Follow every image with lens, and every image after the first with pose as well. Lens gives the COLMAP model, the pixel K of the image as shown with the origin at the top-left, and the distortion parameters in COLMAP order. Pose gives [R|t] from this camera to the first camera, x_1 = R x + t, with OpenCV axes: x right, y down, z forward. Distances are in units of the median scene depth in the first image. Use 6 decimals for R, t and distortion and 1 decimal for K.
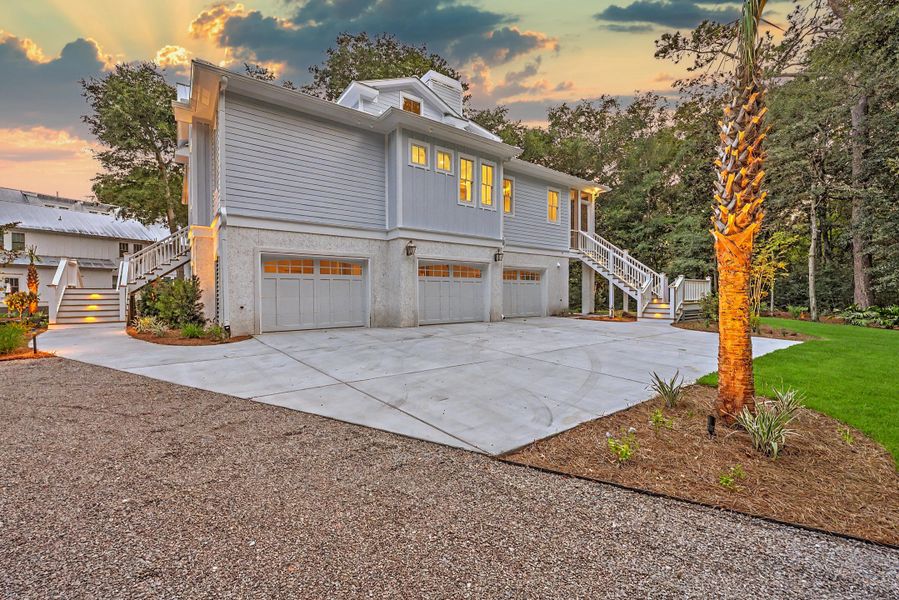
lens RADIAL K [[369.7, 0, 451.6], [0, 369.7, 299.1], [0, 0, 1]] dist [0.000185, 0.000415]
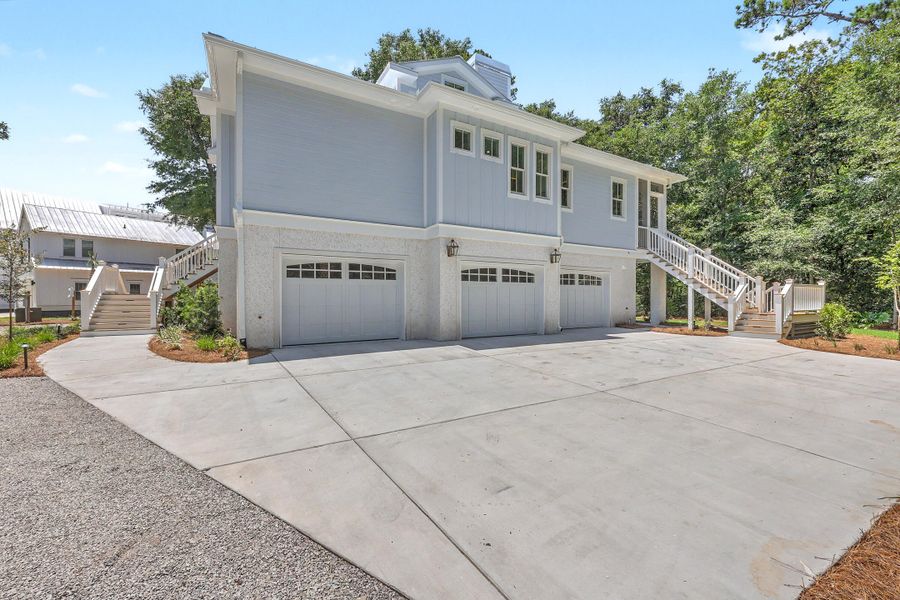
lens RADIAL K [[363.4, 0, 450.0], [0, 363.4, 300.0], [0, 0, 1]] dist [0.005596, 0.000290]
pose [[0.992796, 0.004761, -0.119722, -0.010190], [-0.005587, 0.999963, -0.006561, -0.009013], [0.119686, 0.007182, 0.992786, 0.110597]]
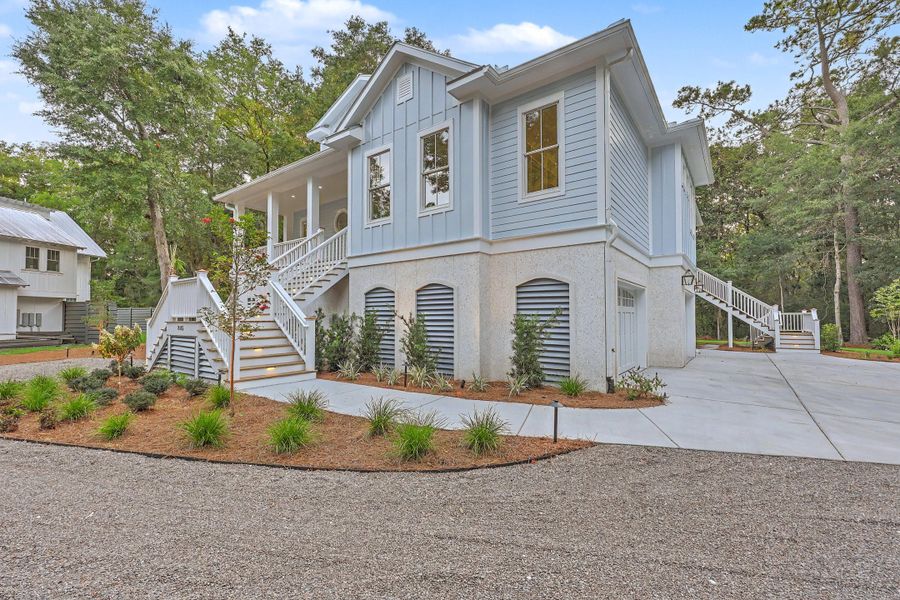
lens RADIAL K [[389.7, 0, 455.6], [0, 389.7, 304.7], [0, 0, 1]] dist [0.003457, -0.000170]
pose [[0.956661, 0.012267, 0.290946, -0.597321], [0.002447, 0.998738, -0.050158, -0.017108], [-0.291194, 0.048697, 0.955424, 0.174869]]
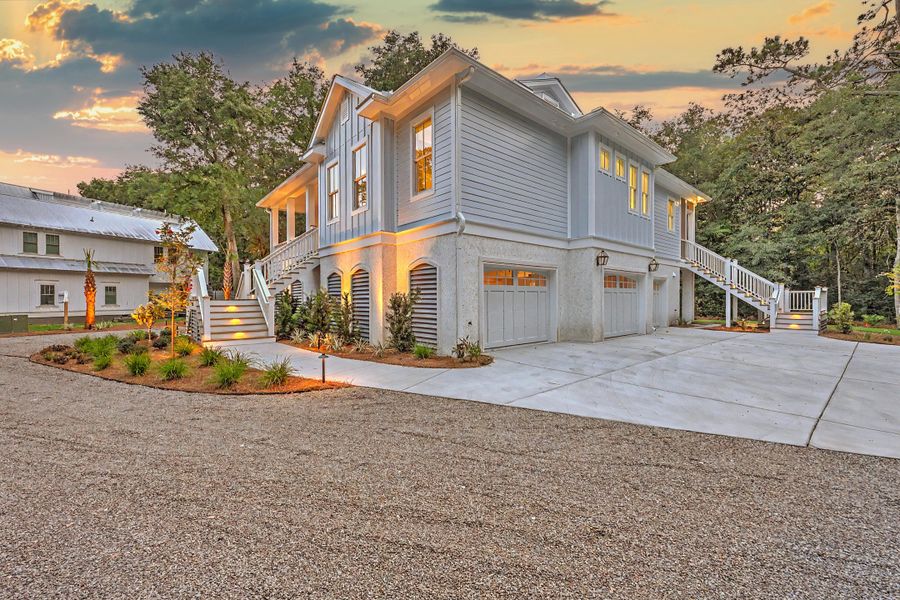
lens RADIAL K [[370.1, 0, 452.1], [0, 370.1, 299.1], [0, 0, 1]] dist [0.000185, 0.000415]
pose [[0.997864, 0.000721, 0.065324, -0.361741], [0.000244, 0.999891, -0.014770, -0.012384], [-0.065327, 0.014754, 0.997755, 0.052245]]
